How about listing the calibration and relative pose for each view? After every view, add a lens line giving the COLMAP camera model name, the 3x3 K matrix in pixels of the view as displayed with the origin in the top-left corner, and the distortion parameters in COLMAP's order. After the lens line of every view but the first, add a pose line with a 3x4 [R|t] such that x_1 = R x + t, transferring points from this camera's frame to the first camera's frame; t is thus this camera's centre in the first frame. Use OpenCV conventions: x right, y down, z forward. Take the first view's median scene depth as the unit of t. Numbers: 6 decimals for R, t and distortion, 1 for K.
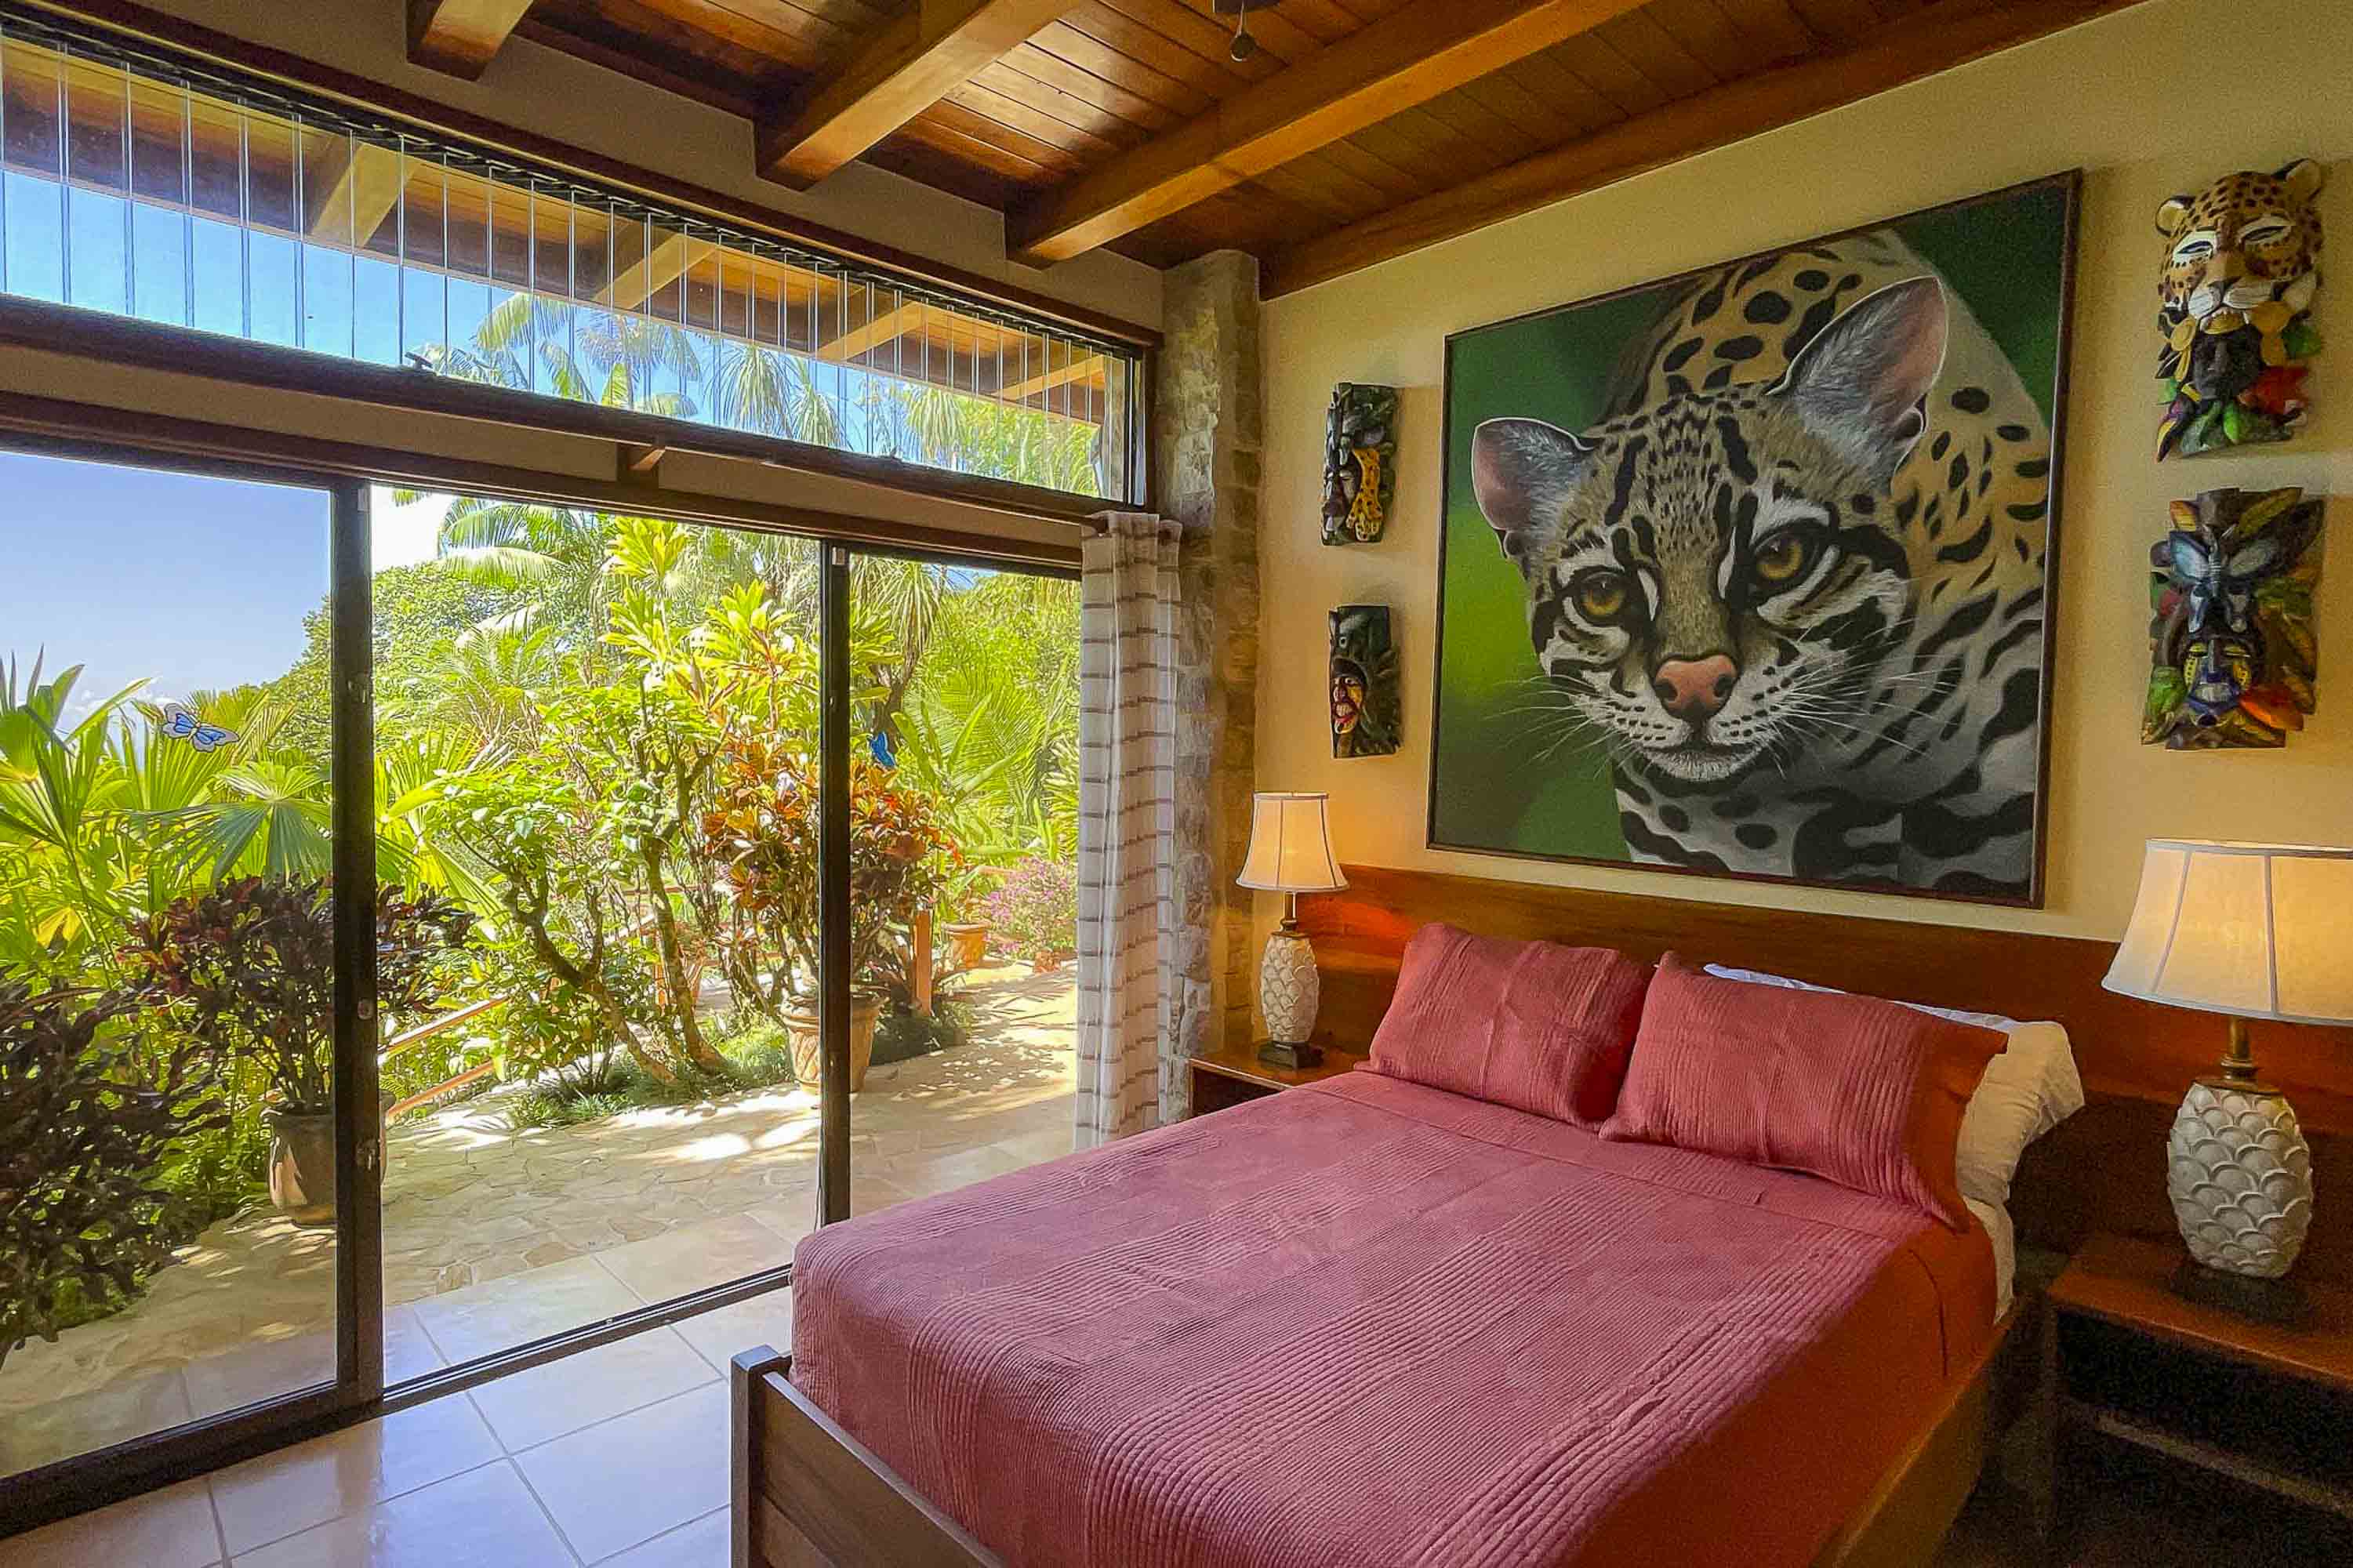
lens RADIAL K [[1201.2, 0, 1174.7], [0, 1201.2, 759.0], [0, 0, 1]] dist [-0.000497, -0.000215]
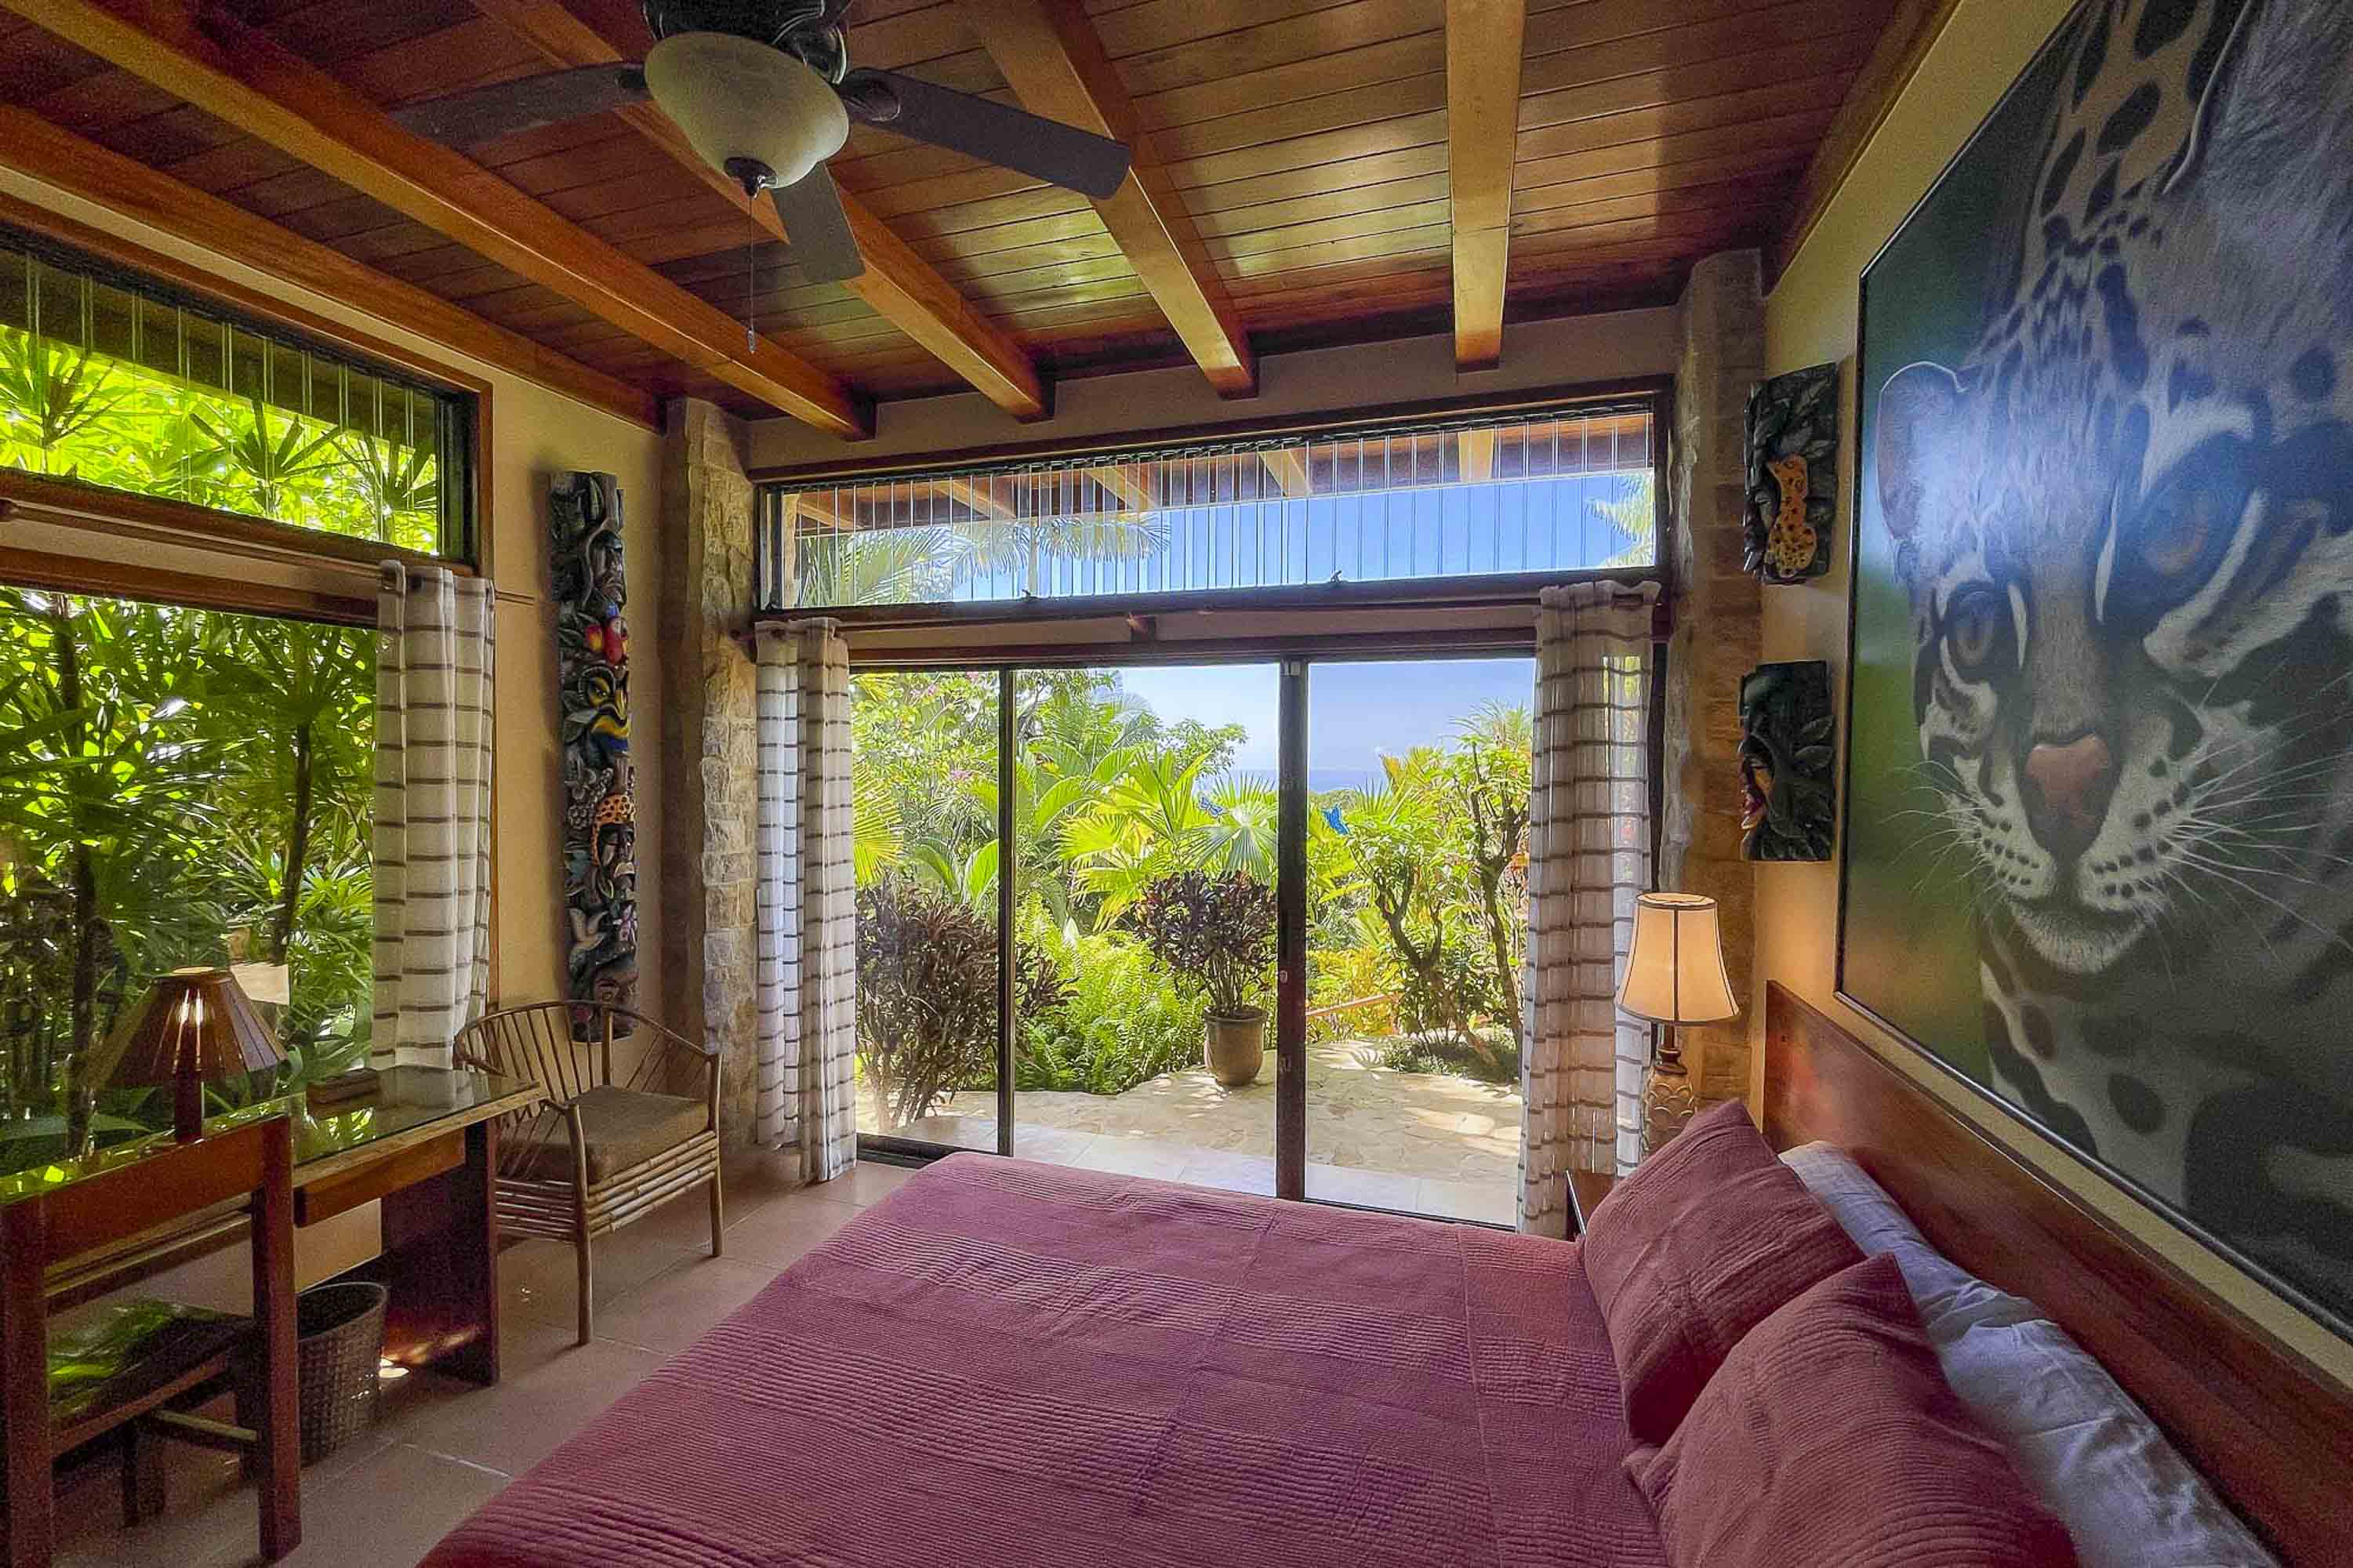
lens RADIAL K [[950.0, 0, 1176.5], [0, 950.0, 784.0], [0, 0, 1]] dist [0.000745, 0.000051]
pose [[0.485945, 0.015205, -0.873857, 0.608135], [-0.015793, 0.999838, 0.008614, -0.061092], [0.873847, 0.009615, 0.486107, 0.450489]]
